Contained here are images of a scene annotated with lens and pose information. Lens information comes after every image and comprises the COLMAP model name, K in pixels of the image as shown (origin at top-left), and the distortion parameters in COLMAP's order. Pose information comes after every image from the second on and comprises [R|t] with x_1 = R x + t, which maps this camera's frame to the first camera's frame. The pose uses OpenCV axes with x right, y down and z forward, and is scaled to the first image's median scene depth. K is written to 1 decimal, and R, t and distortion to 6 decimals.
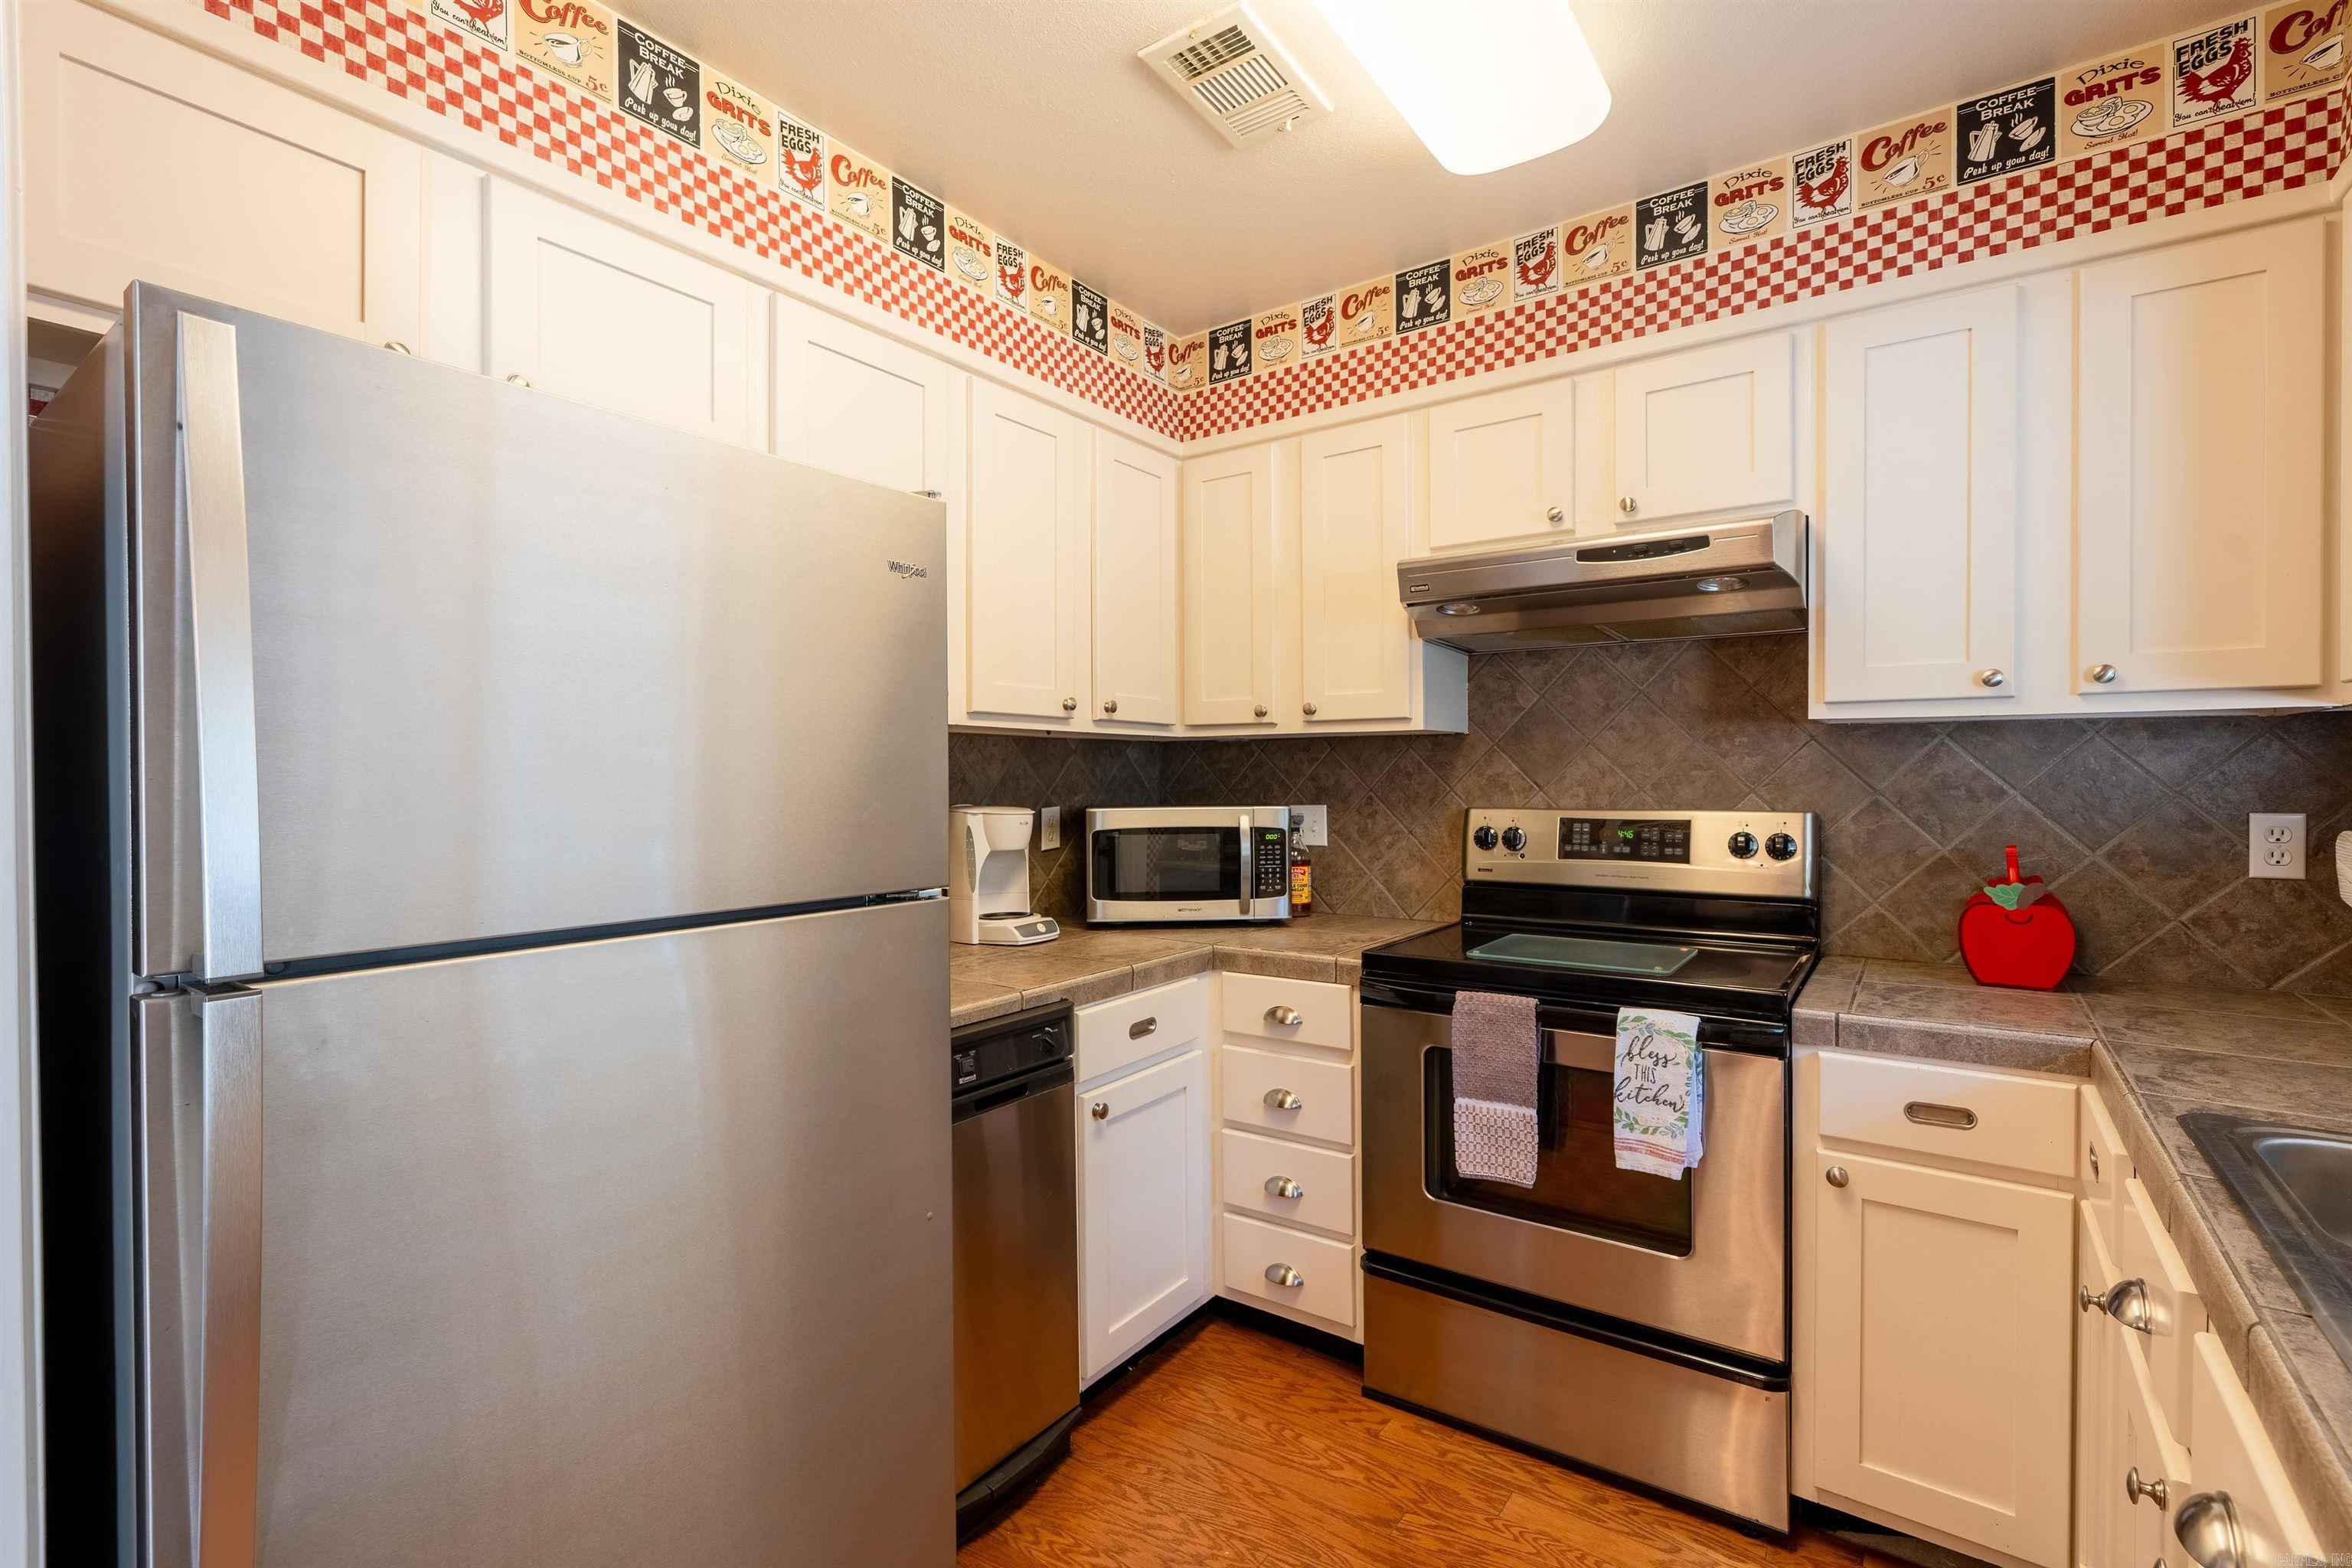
lens RADIAL K [[1059.7, 0, 1168.1], [0, 1059.7, 778.7], [0, 0, 1]] dist [-0.006564, 0.002579]
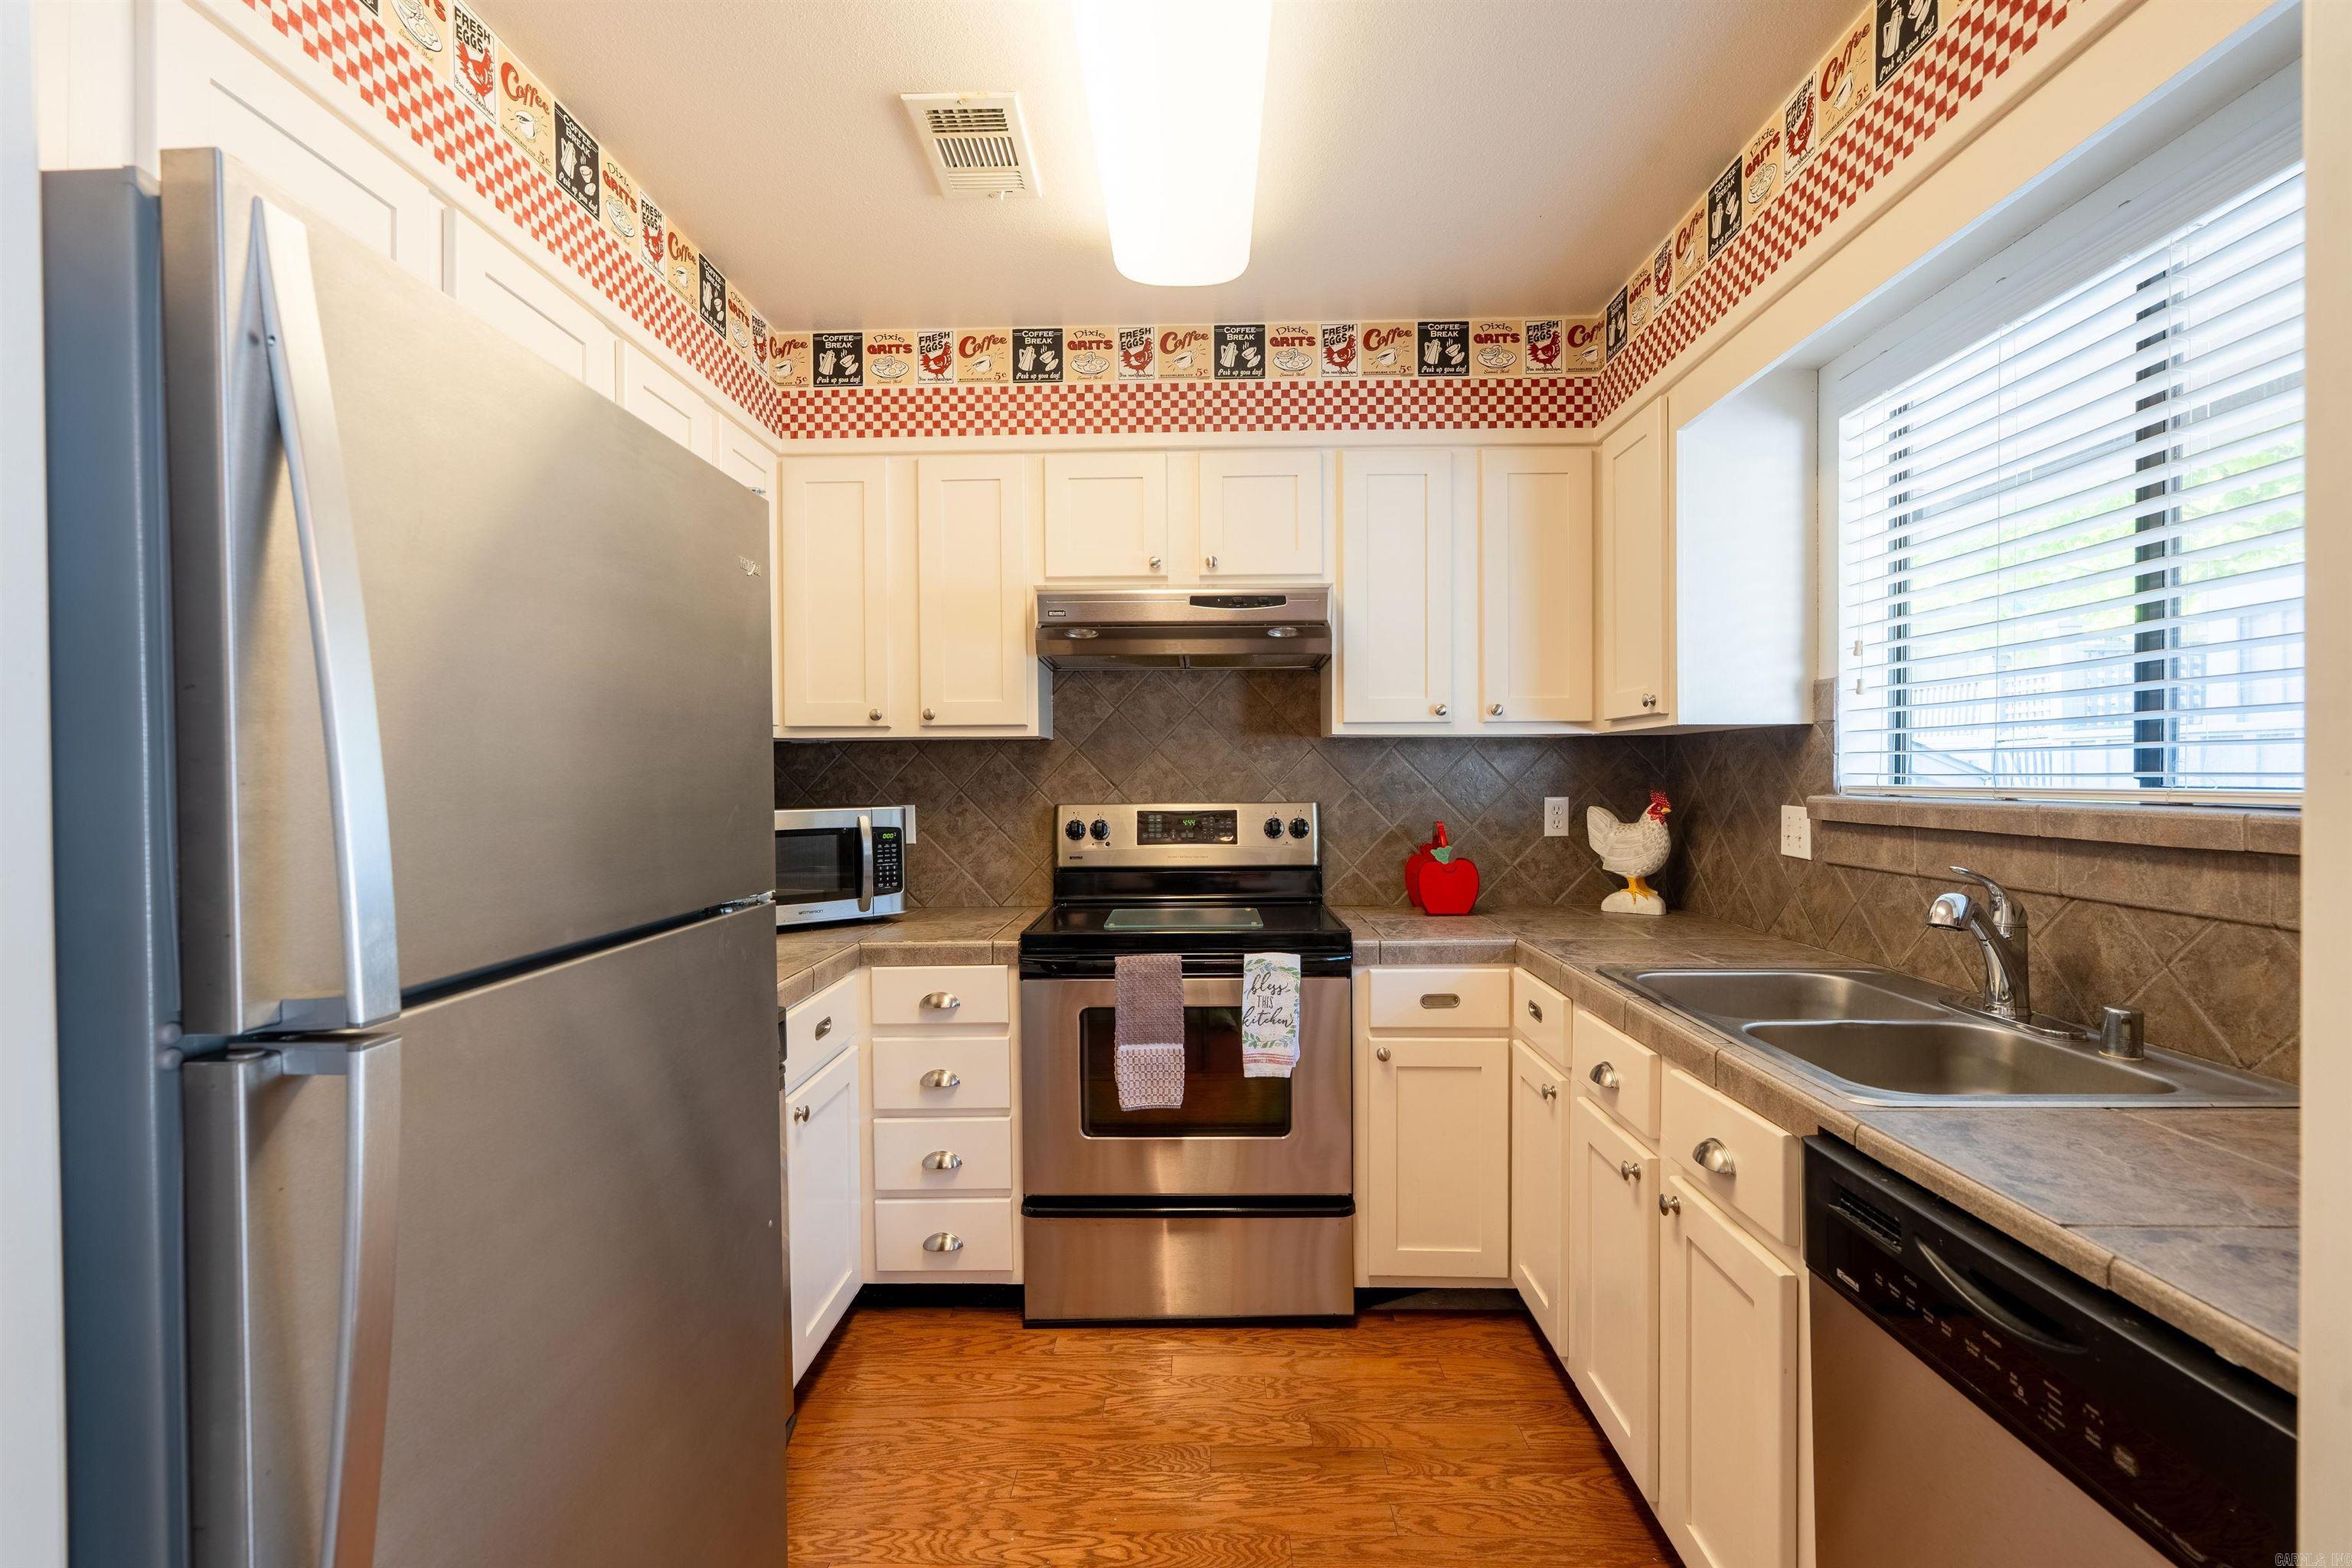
lens RADIAL K [[1059.7, 0, 1176.5], [0, 1059.7, 775.0], [0, 0, 1]] dist [-0.006564, 0.002579]
pose [[0.821874, -0.002692, 0.569663, -0.334261], [0.005607, 0.999979, -0.003365, 0.000300], [-0.569641, 0.005960, 0.821872, -0.020088]]
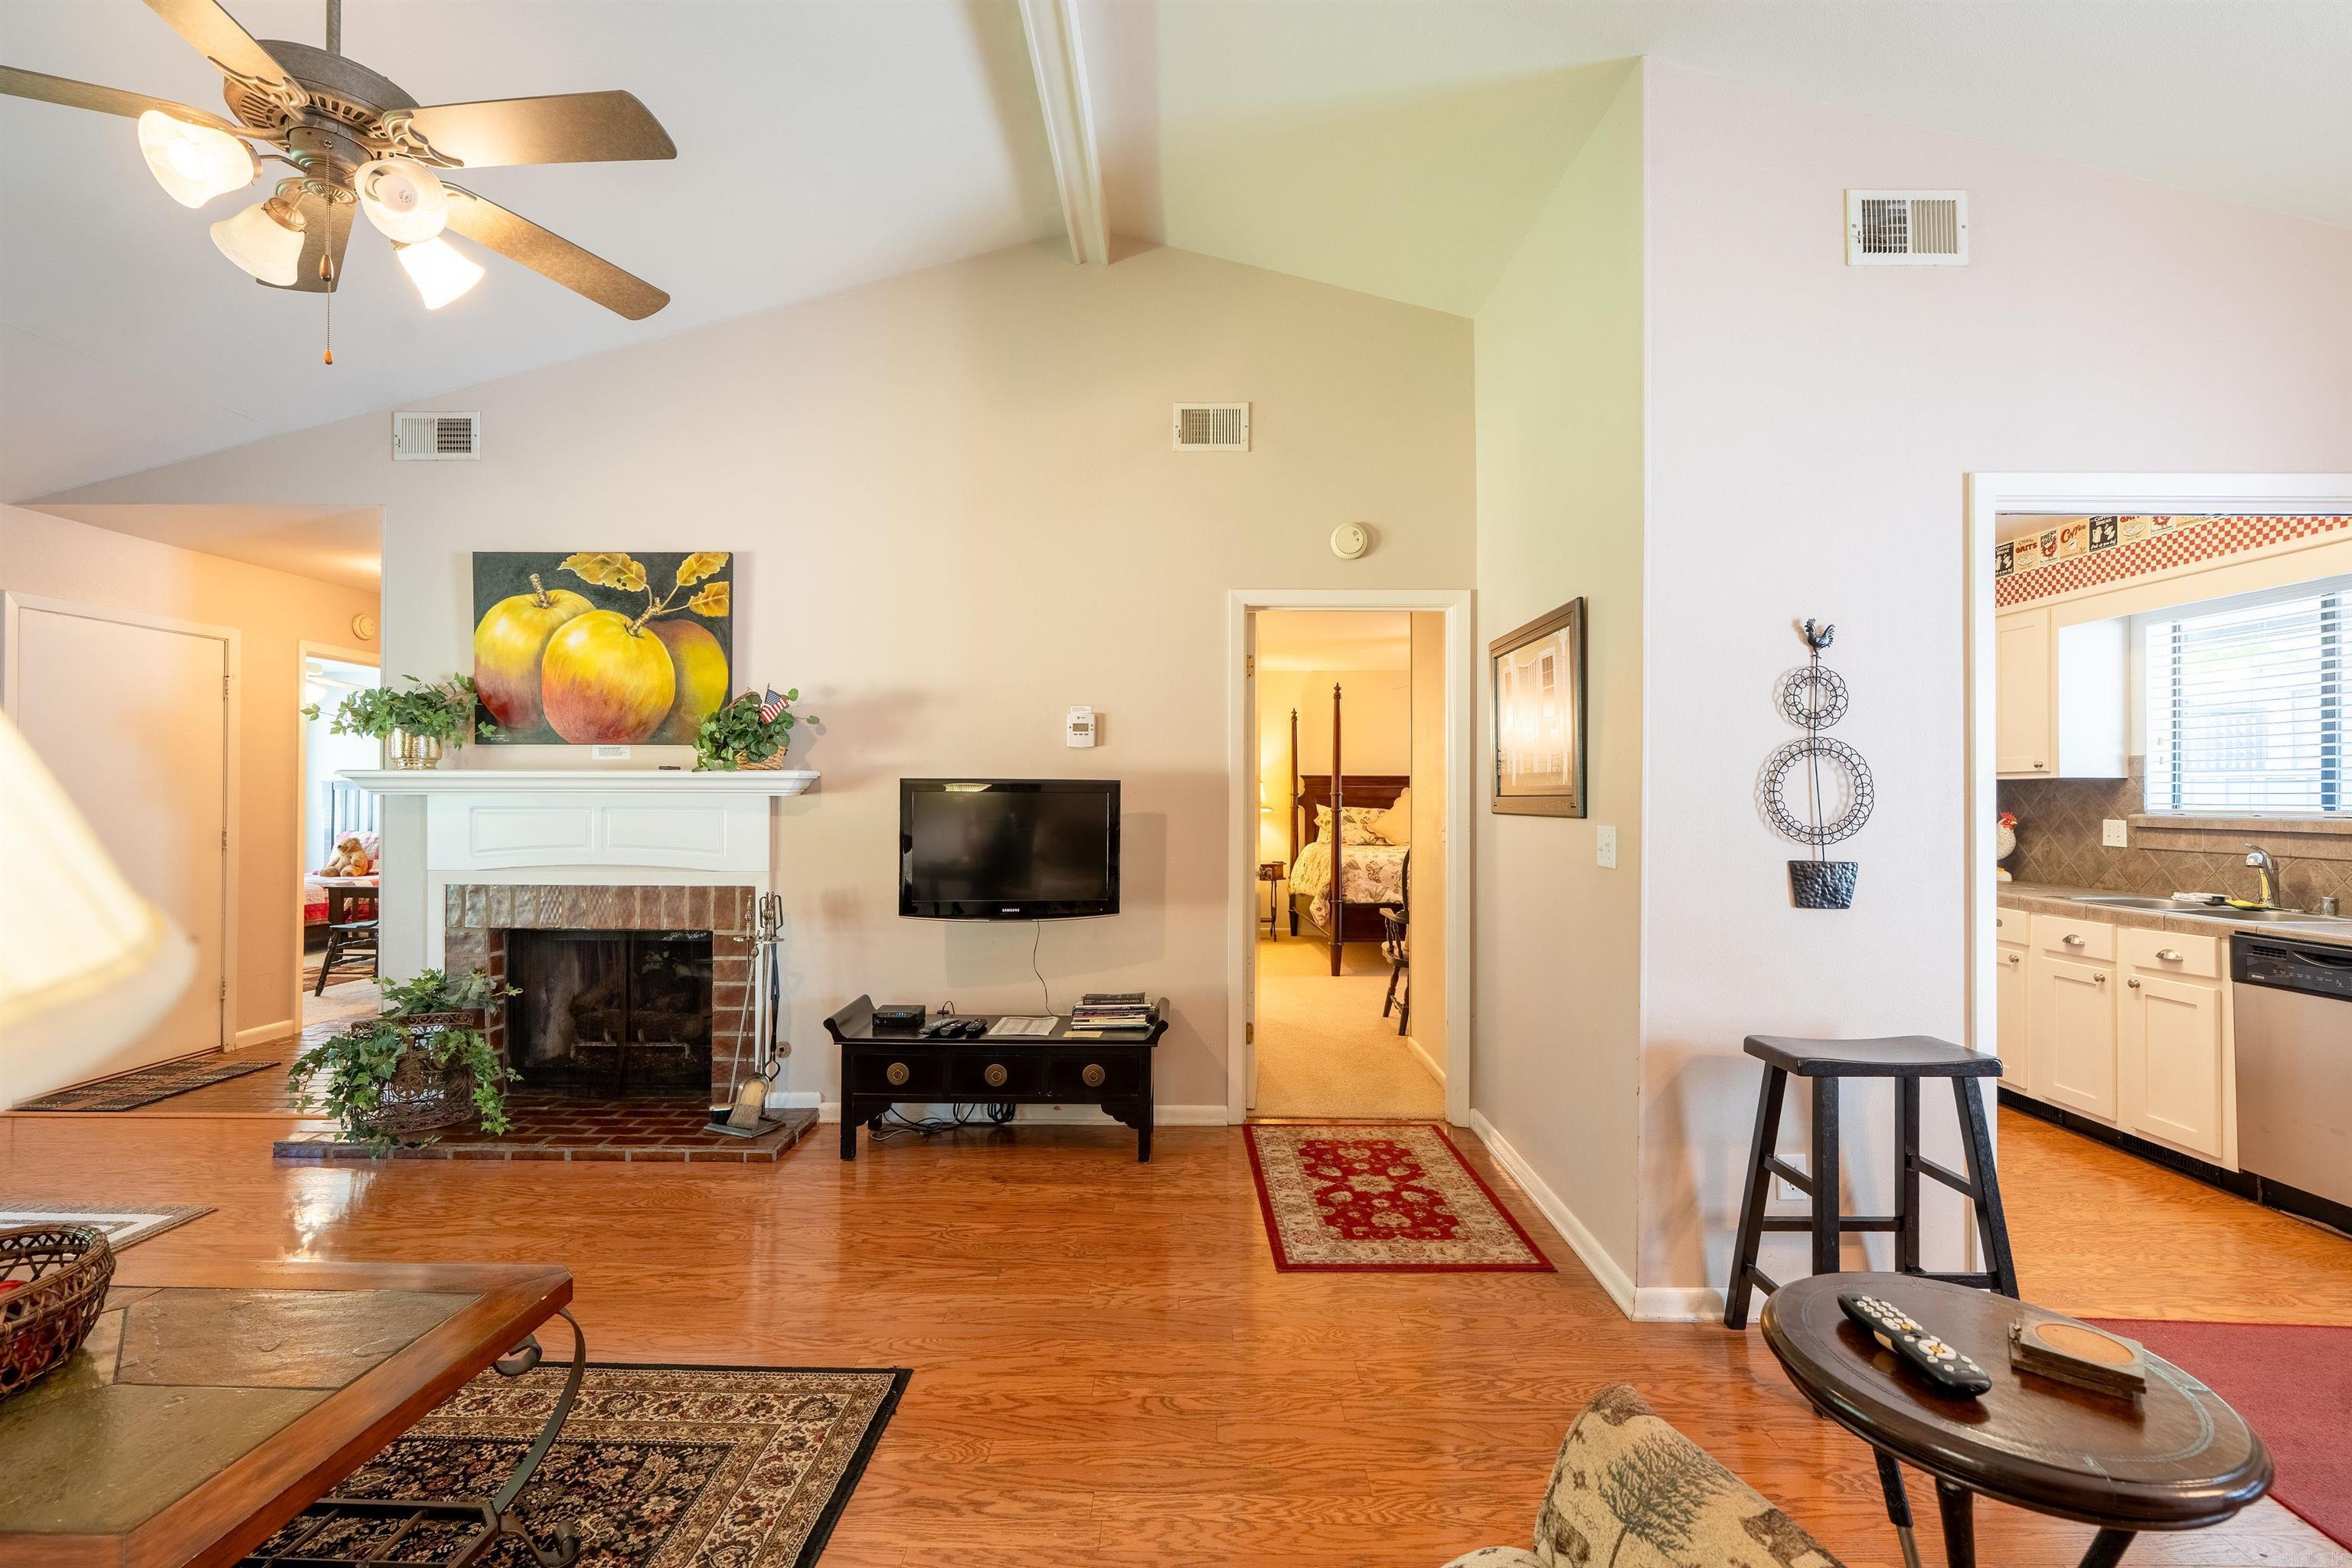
lens RADIAL K [[1059.7, 0, 1168.2], [0, 1059.7, 782.6], [0, 0, 1]] dist [-0.006564, 0.002579]
pose [[0.818455, 0.011392, 0.574457, -2.010860], [-0.002894, 0.999872, -0.015705, -0.003921], [-0.574563, 0.011191, 0.818384, -0.131625]]
